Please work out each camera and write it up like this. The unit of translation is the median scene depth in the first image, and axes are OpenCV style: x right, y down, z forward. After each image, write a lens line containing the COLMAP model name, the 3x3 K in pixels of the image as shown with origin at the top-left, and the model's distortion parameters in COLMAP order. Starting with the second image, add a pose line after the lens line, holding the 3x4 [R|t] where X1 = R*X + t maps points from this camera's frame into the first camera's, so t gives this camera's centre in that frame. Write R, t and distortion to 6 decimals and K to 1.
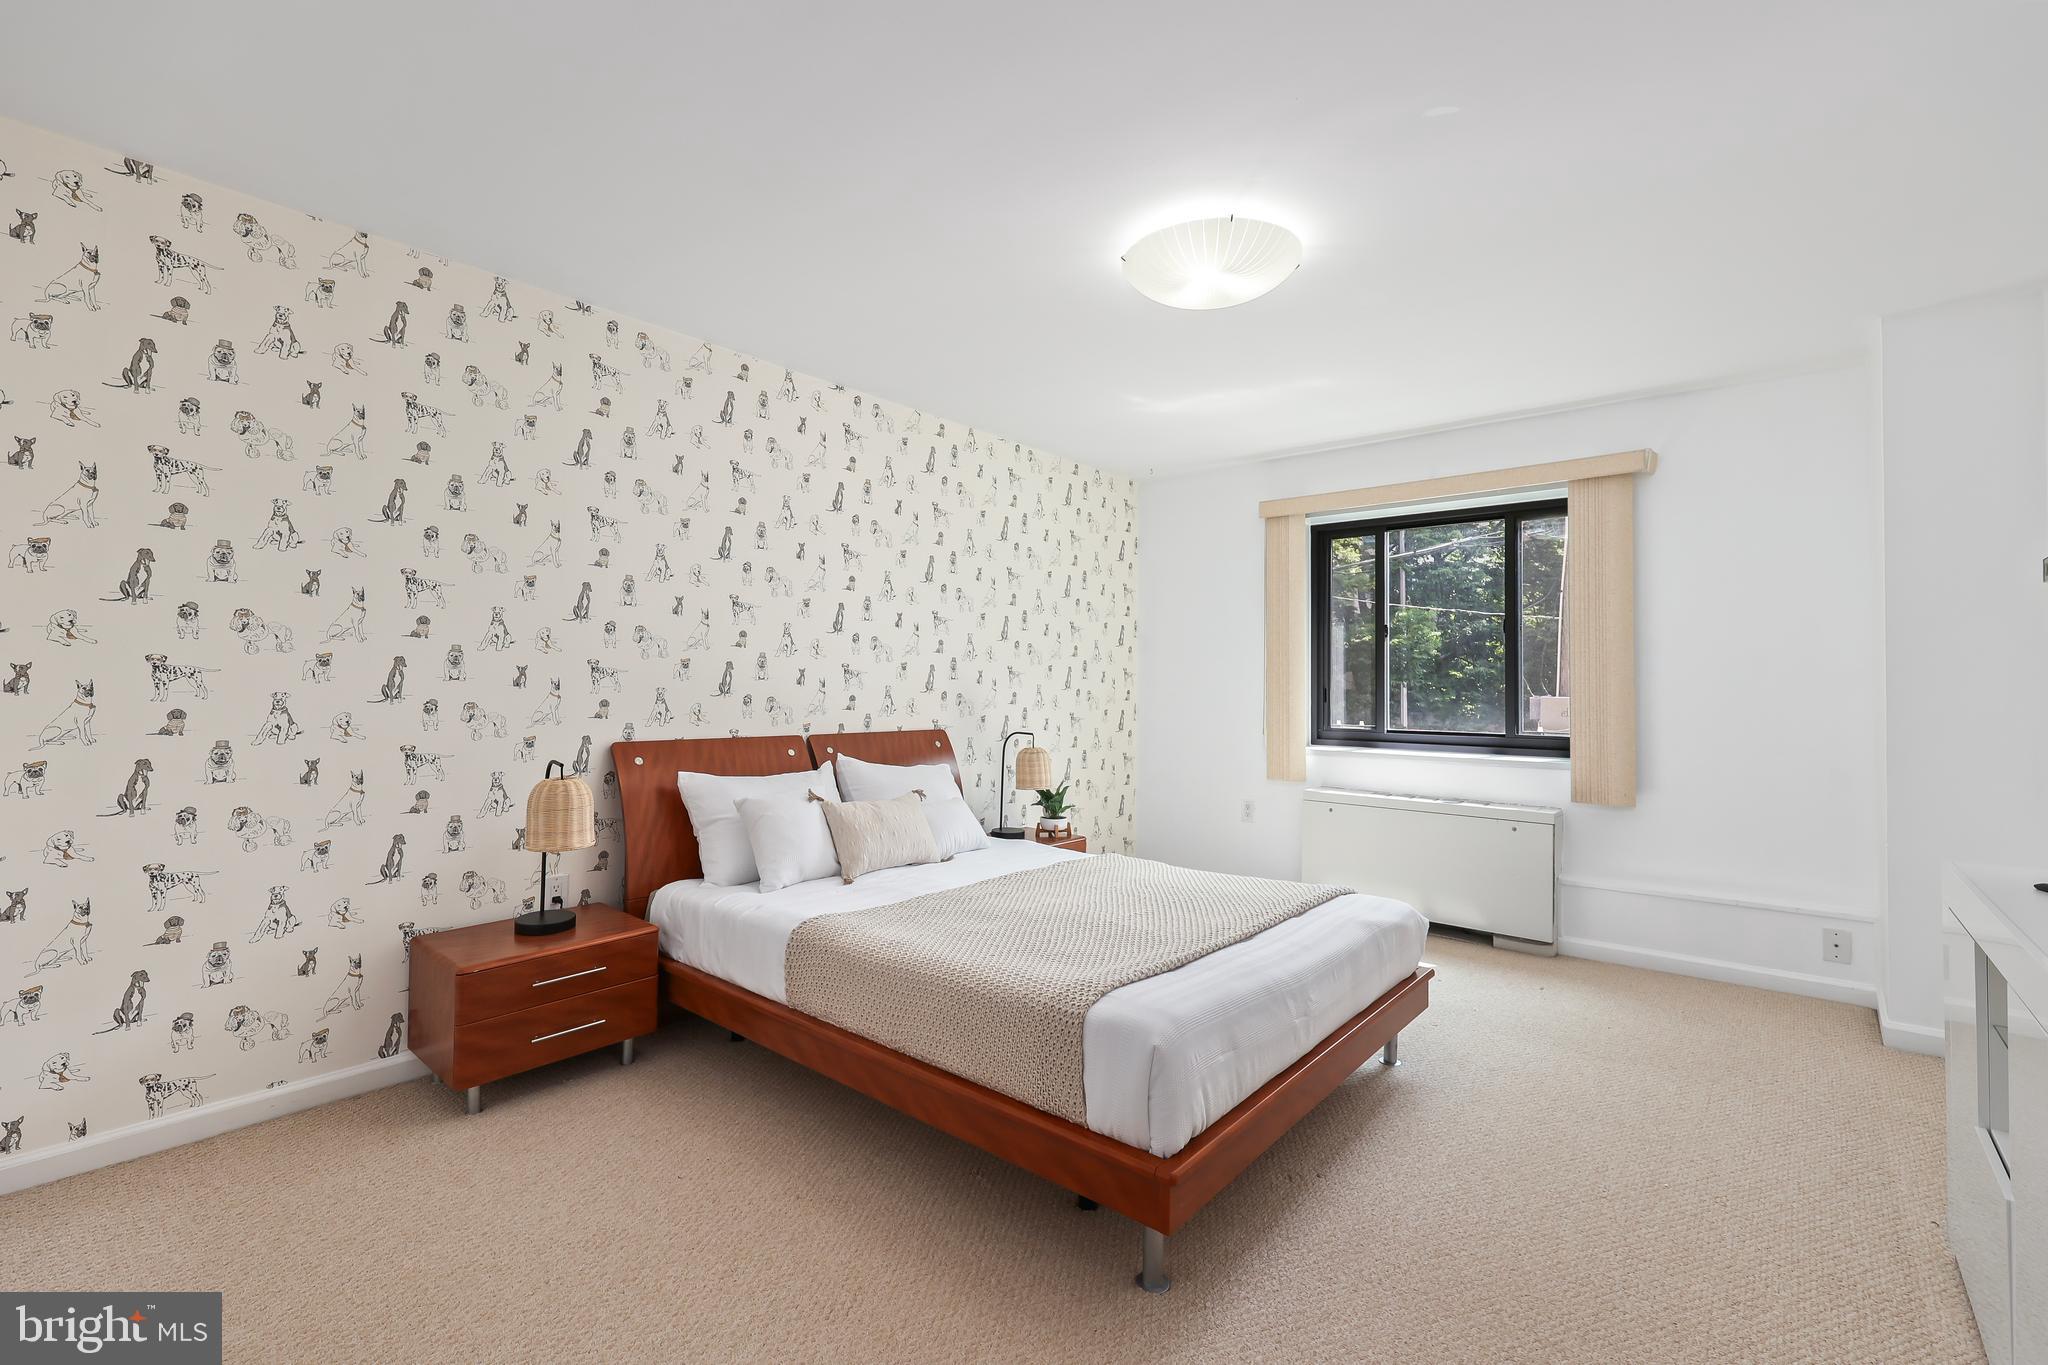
lens RADIAL K [[746.0, 0, 1024.0], [0, 746.0, 682.5], [0, 0, 1]] dist [-0.001173, -0.000180]
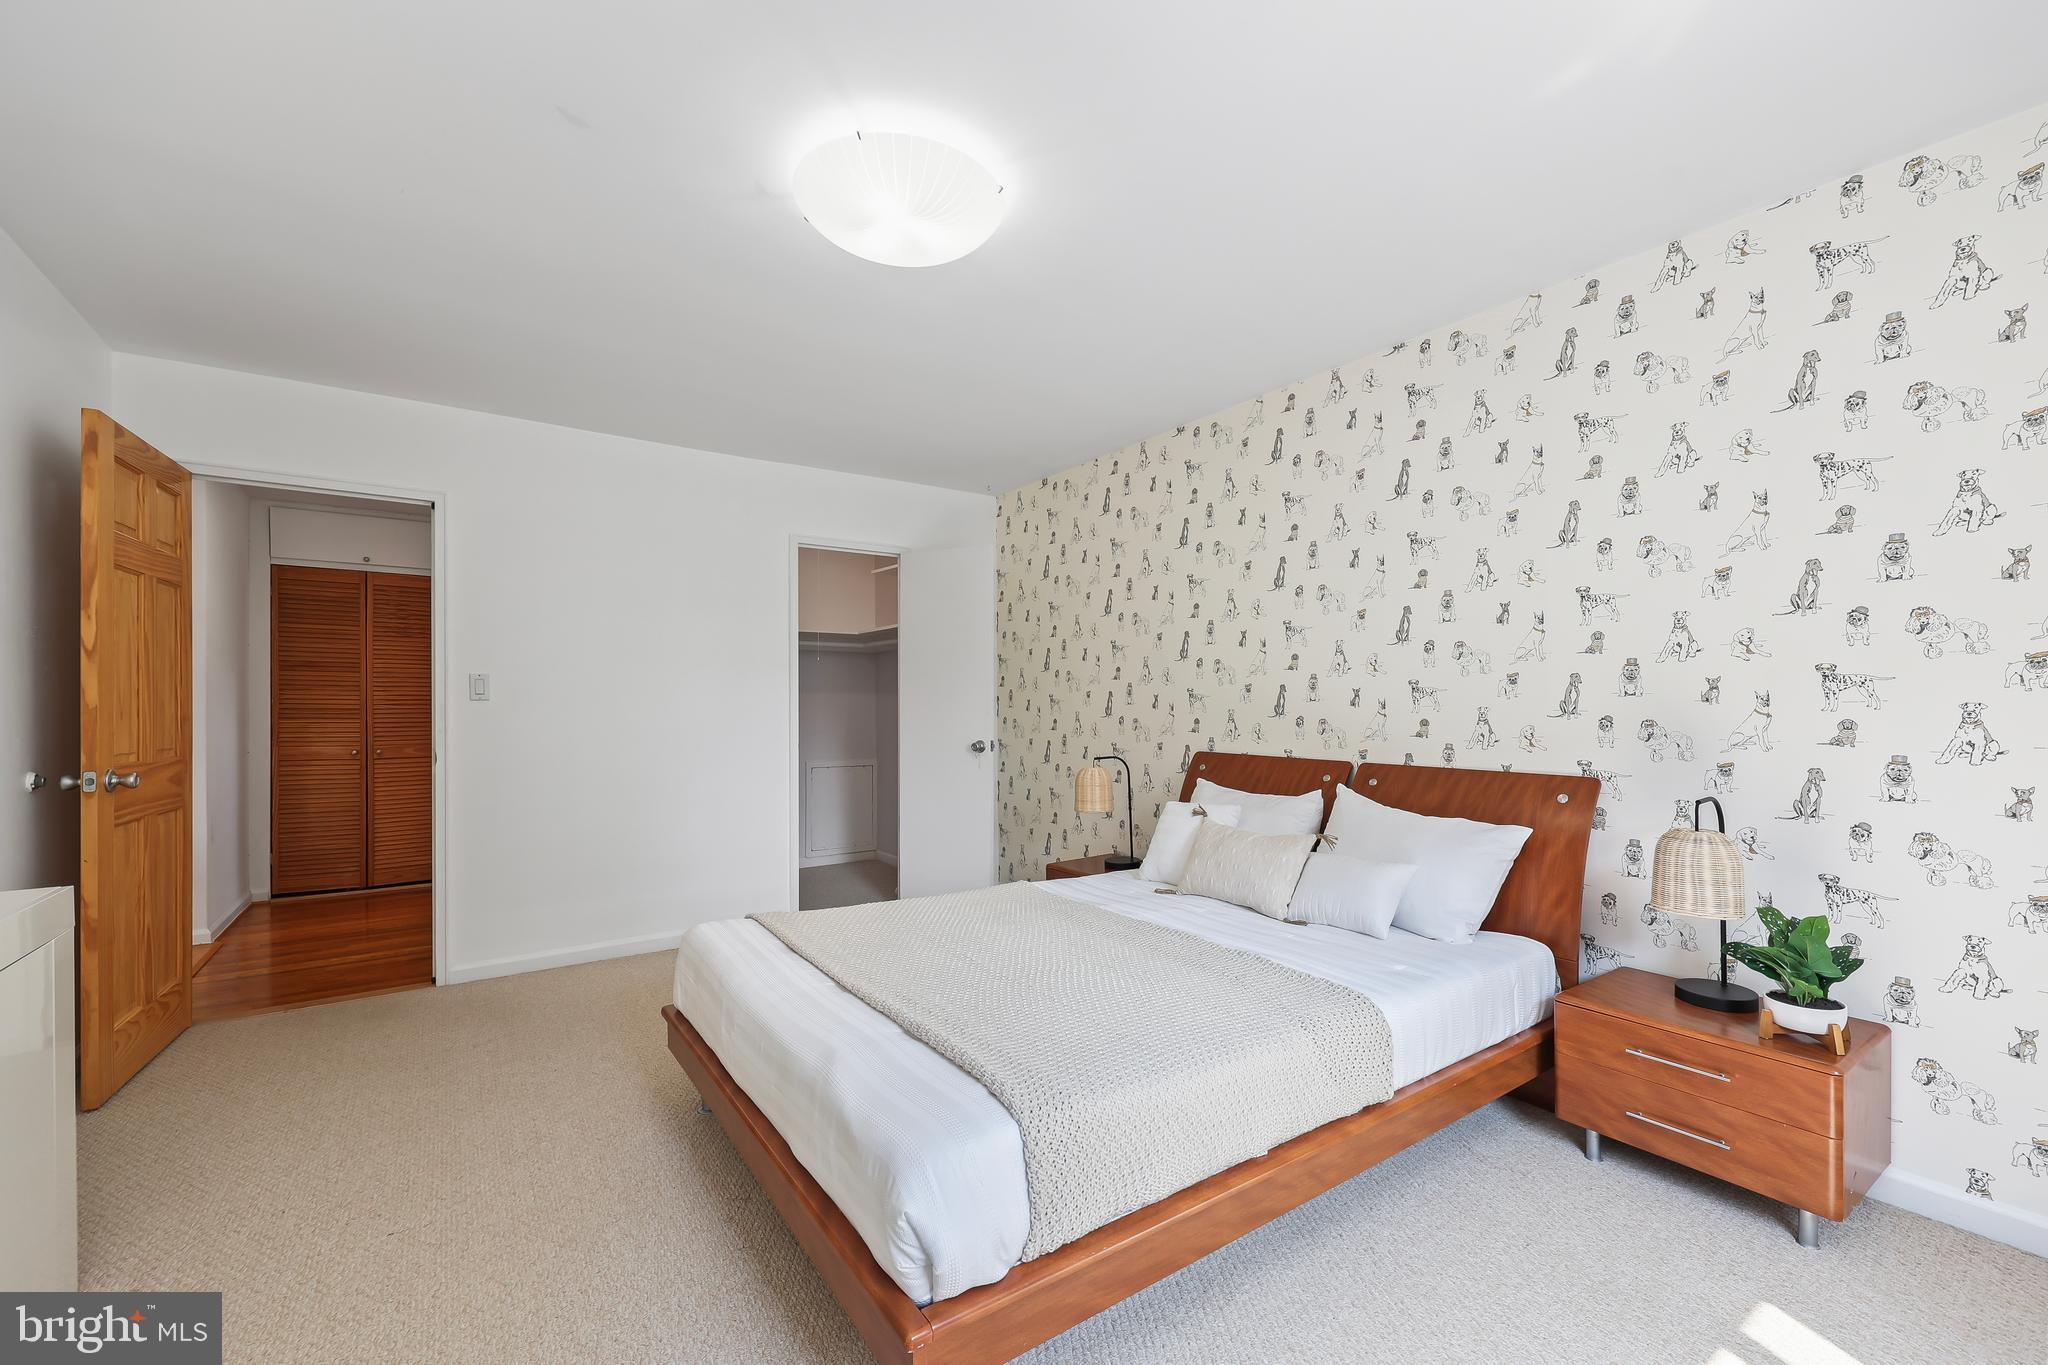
lens RADIAL K [[870.2, 0, 1029.9], [0, 870.2, 686.8], [0, 0, 1]] dist [0.000017, 0.000317]
pose [[-0.179563, -0.016014, -0.983616, 0.828553], [0.014818, 0.999710, -0.018981, -0.006304], [0.983635, -0.017984, -0.179274, 0.819107]]
